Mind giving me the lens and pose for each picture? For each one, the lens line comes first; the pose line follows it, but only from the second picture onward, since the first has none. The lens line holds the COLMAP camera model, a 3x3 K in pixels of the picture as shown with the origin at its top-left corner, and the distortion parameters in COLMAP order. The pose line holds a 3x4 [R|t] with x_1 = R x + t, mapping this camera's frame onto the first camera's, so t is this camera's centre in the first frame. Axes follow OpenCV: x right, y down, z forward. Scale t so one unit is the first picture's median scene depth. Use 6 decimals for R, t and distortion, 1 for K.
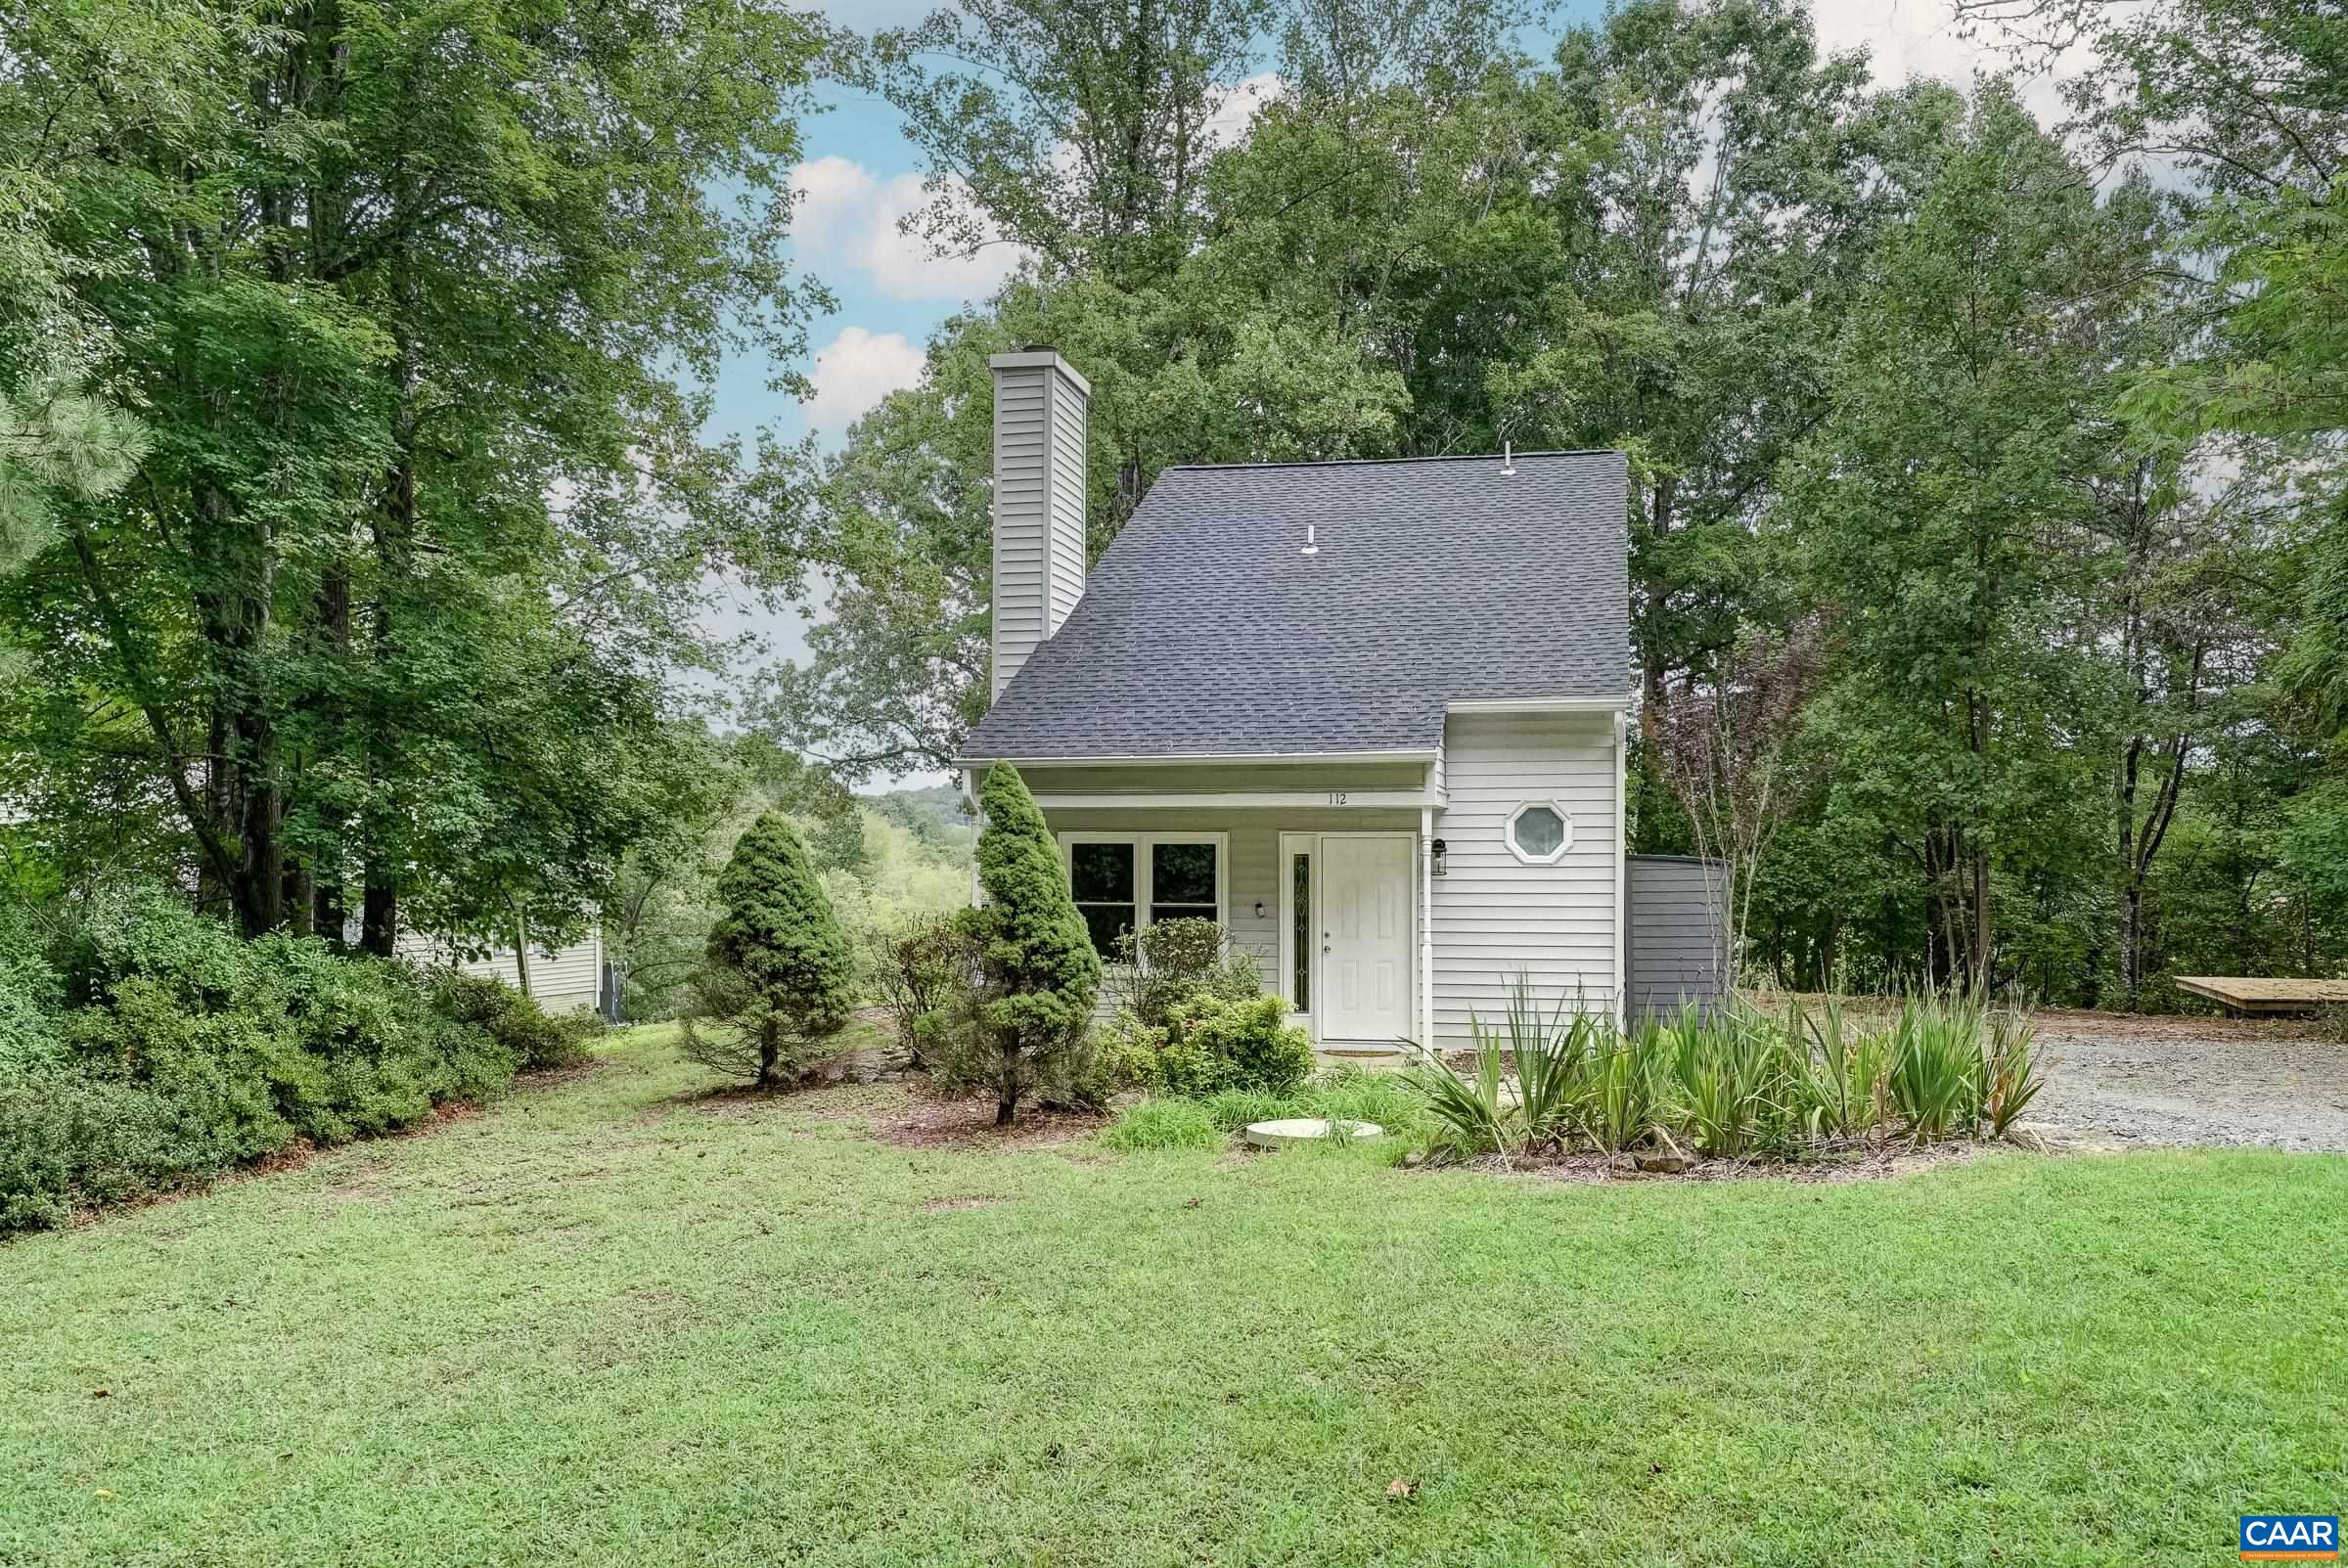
lens RADIAL K [[1926.9, 0, 1203.3], [0, 1926.9, 842.9], [0, 0, 1]] dist [0.033279, 0.010421]
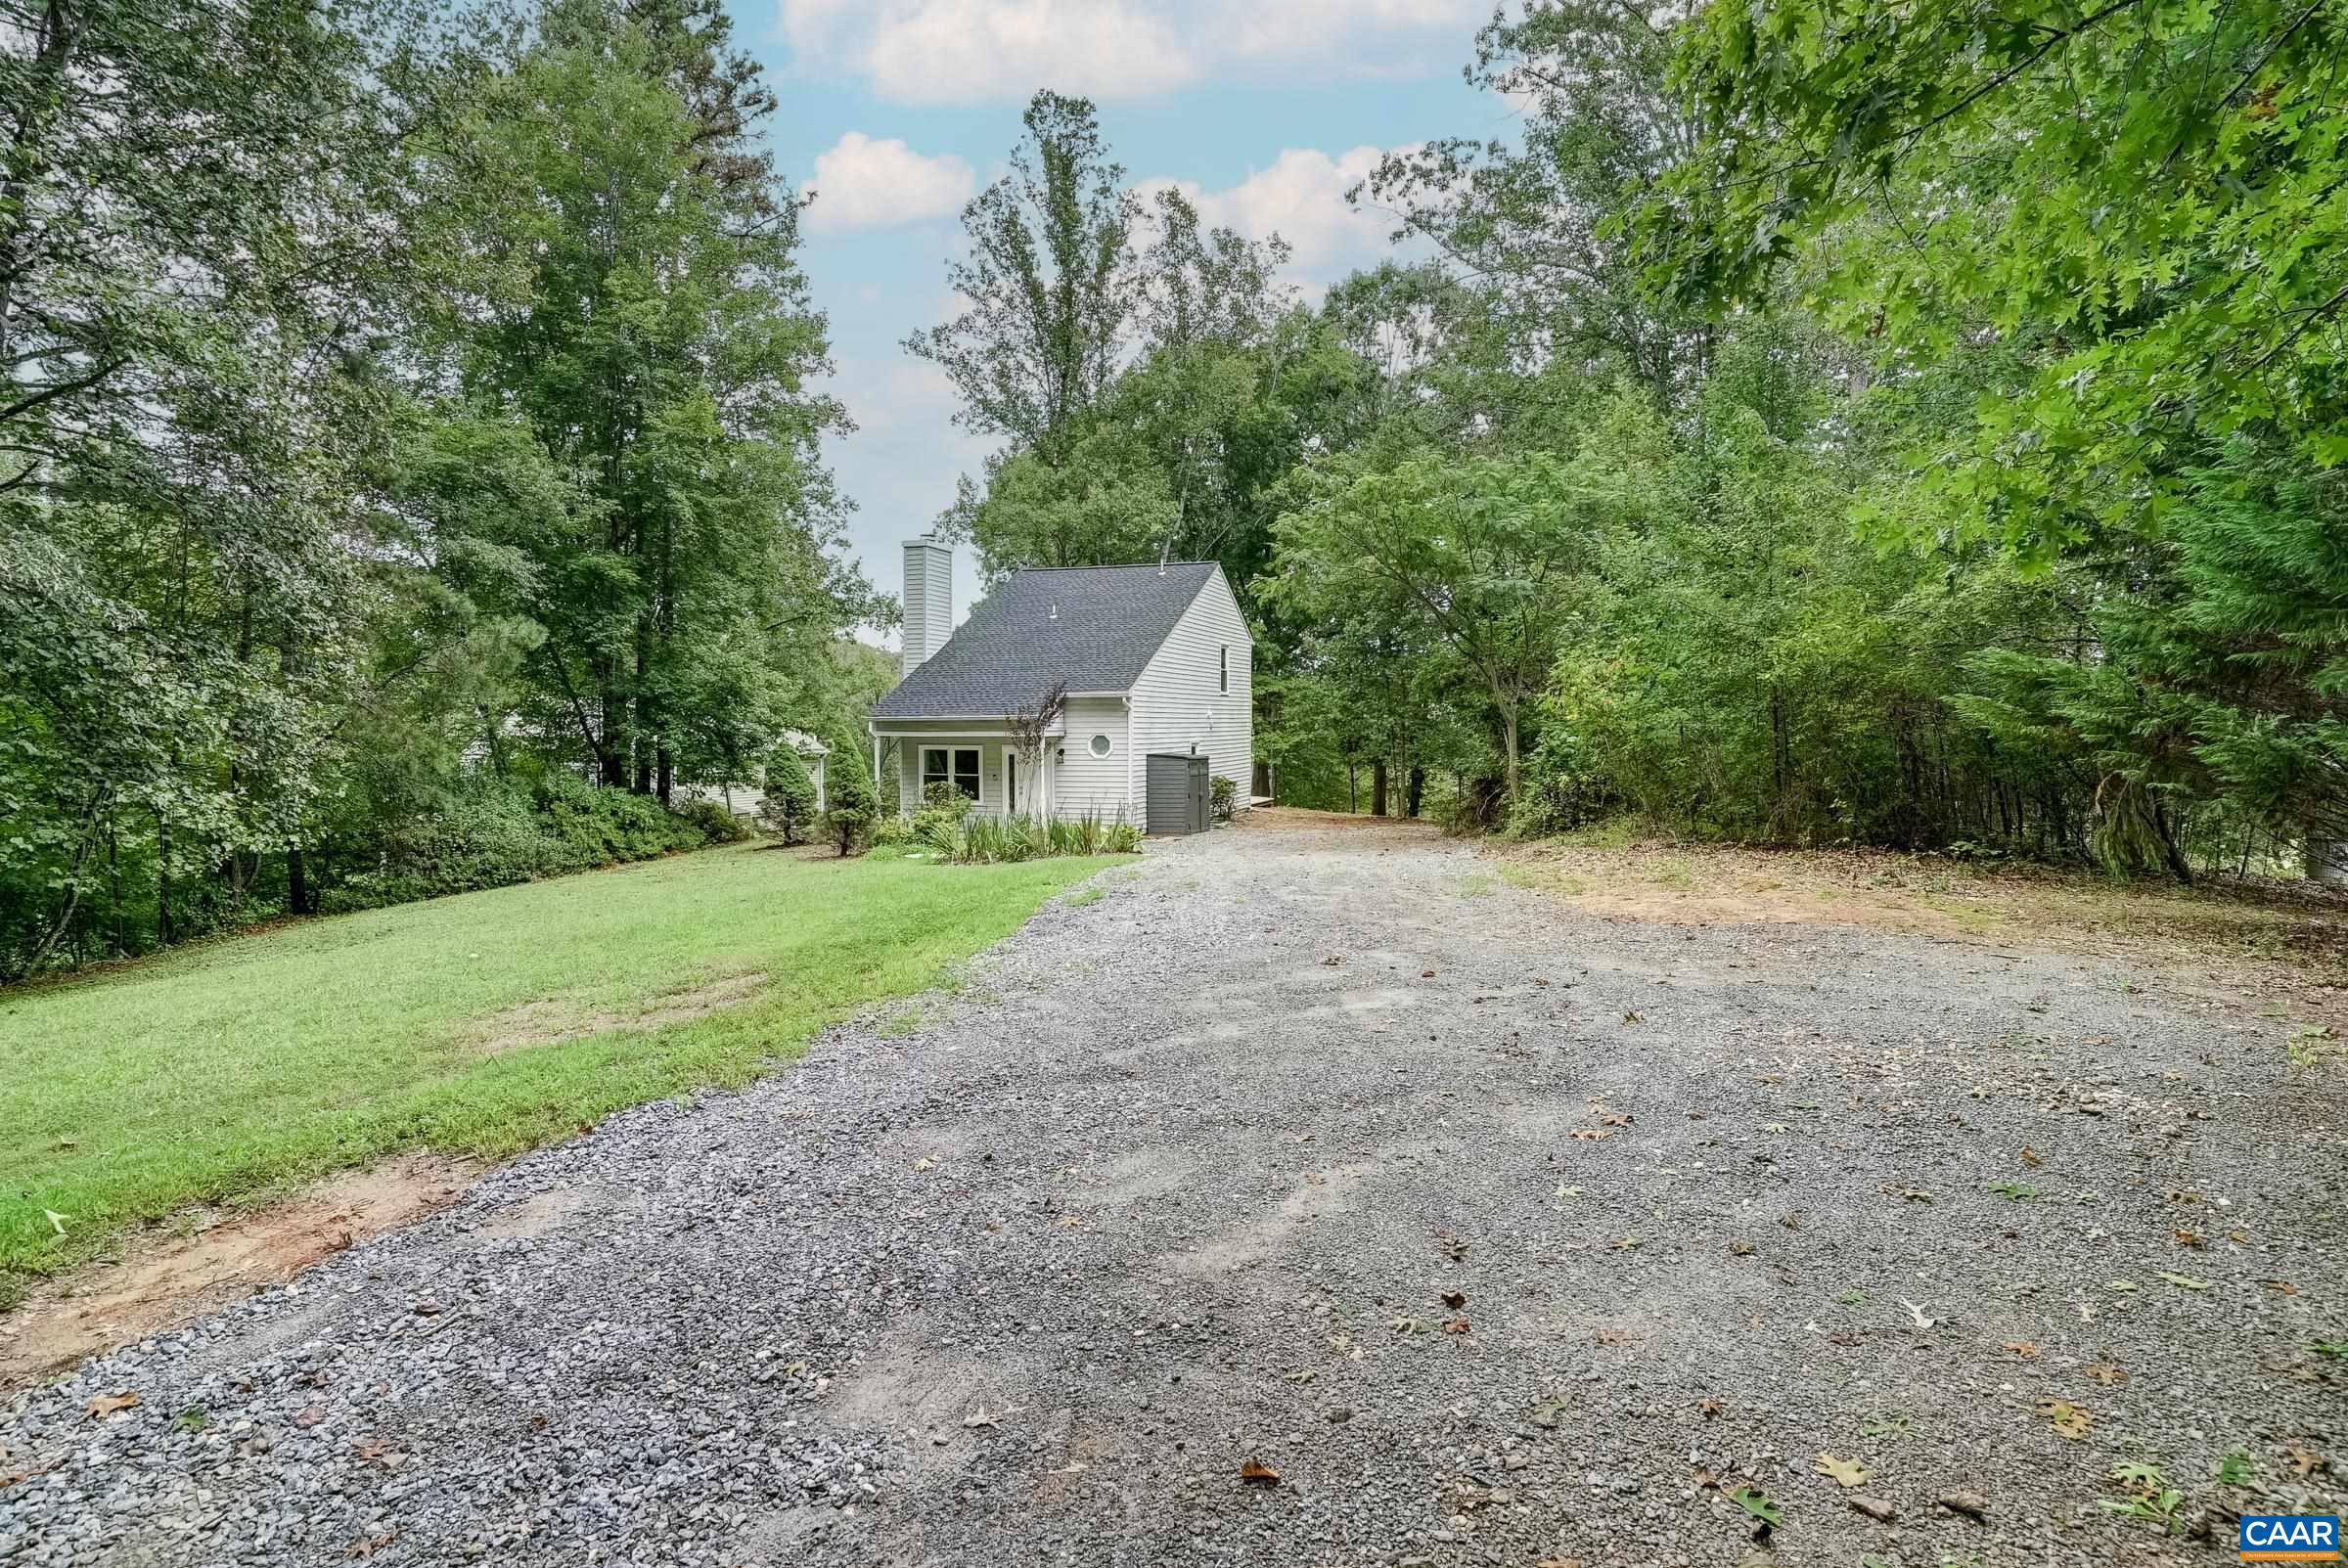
lens RADIAL K [[1333.5, 0, 1169.4], [0, 1333.5, 797.0], [0, 0, 1]] dist [-0.029636, 0.019846]
pose [[0.991880, 0.004006, -0.127114, 0.475920], [0.003798, 0.998125, 0.061092, -0.043521], [0.127121, -0.061079, 0.990005, -0.658406]]
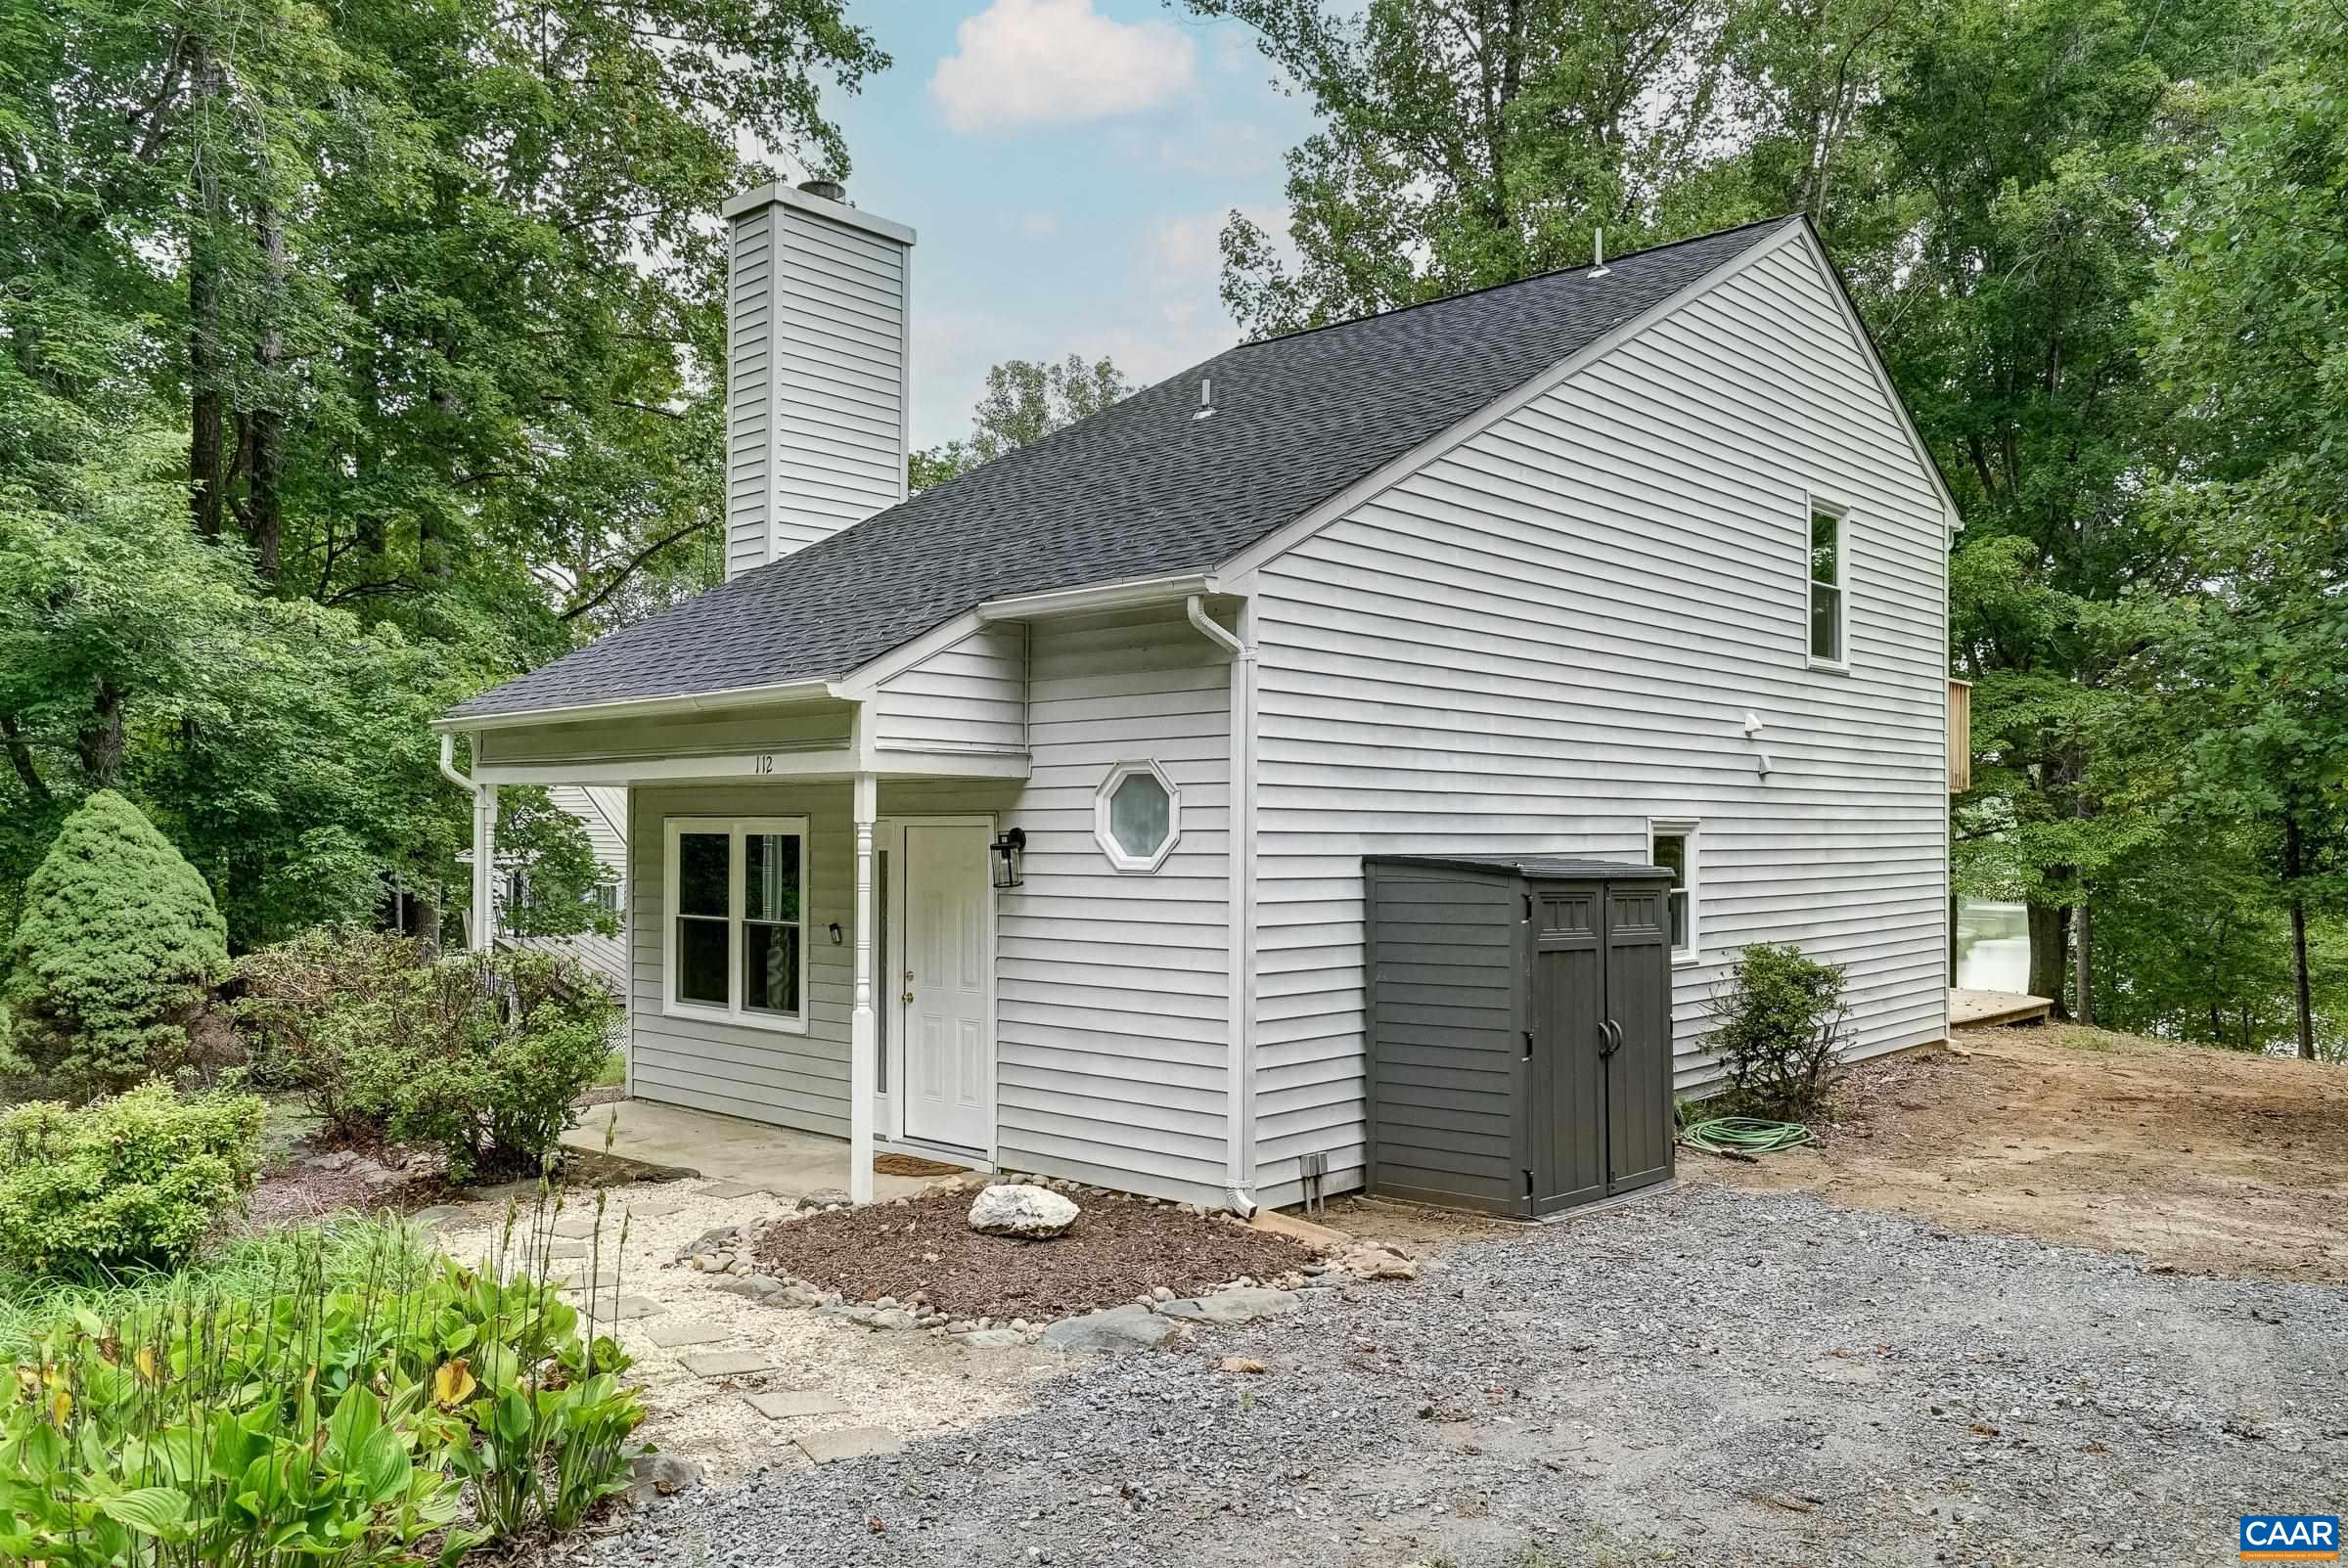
lens RADIAL K [[1737.4, 0, 1184.4], [0, 1737.4, 785.4], [0, 0, 1]] dist [0.027759, 0.008079]
pose [[0.856042, -0.012193, -0.516763, 0.457778], [-0.001612, 0.999654, -0.026257, -0.001095], [0.516904, 0.023310, 0.855726, 0.564495]]
